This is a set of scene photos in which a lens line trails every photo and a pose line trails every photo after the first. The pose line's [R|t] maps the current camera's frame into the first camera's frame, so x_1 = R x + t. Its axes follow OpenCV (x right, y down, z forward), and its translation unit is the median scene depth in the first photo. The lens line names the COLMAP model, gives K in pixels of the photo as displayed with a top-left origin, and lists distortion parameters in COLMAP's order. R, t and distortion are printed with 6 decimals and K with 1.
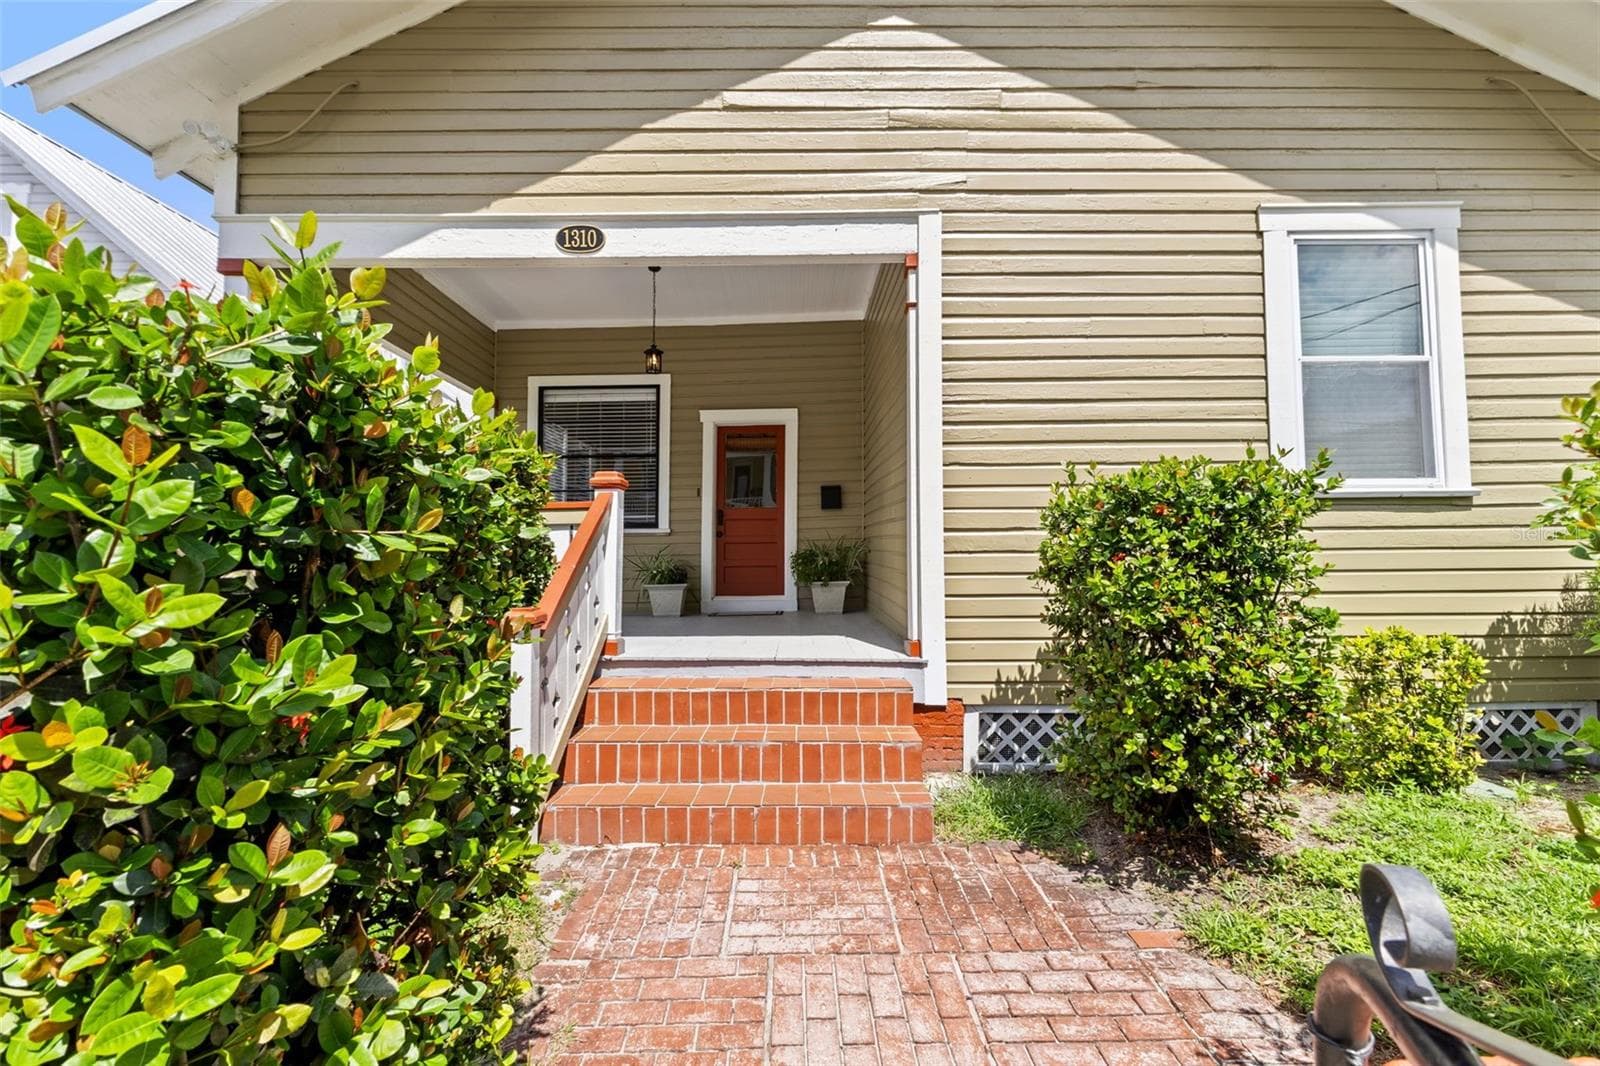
lens RADIAL K [[689.2, 0, 800.0], [0, 689.2, 533.0], [0, 0, 1]] dist [-0.000598, -0.000150]
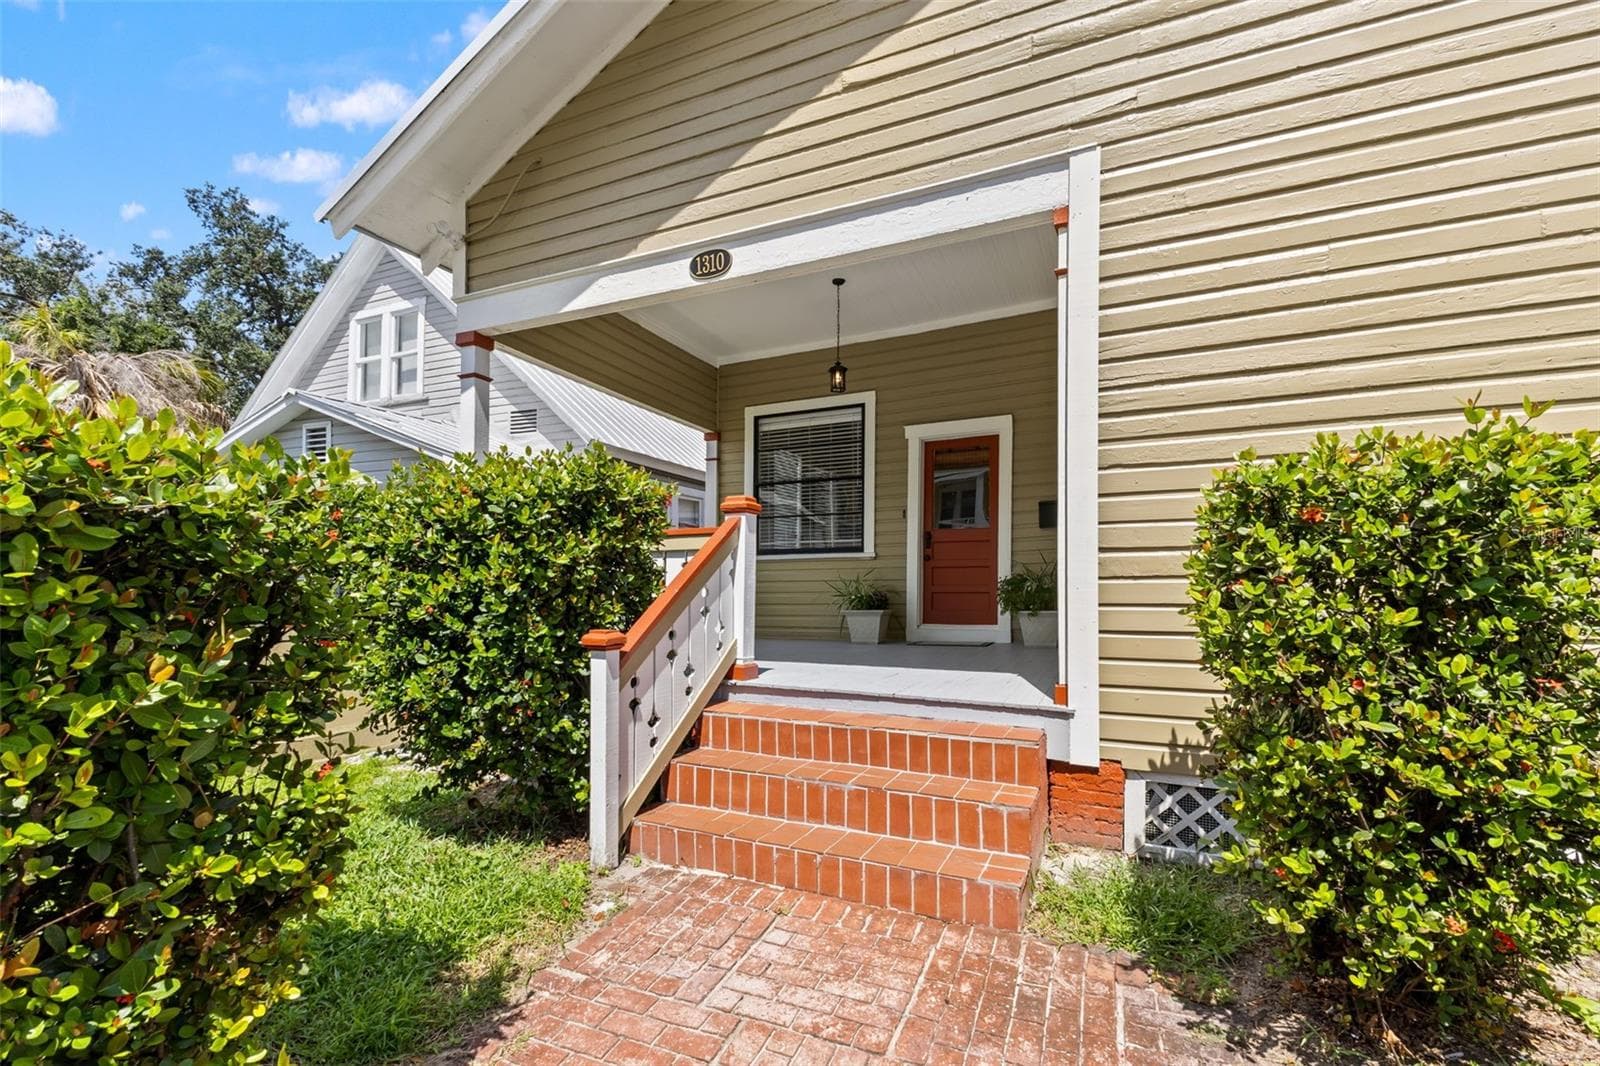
lens RADIAL K [[706.2, 0, 798.6], [0, 706.2, 579.6], [0, 0, 1]] dist [0.000326, 0.000071]
pose [[0.912238, 0.002427, -0.409654, 0.225901], [0.010386, 0.999524, 0.029049, 0.002892], [0.409530, -0.030754, 0.911778, 0.107507]]
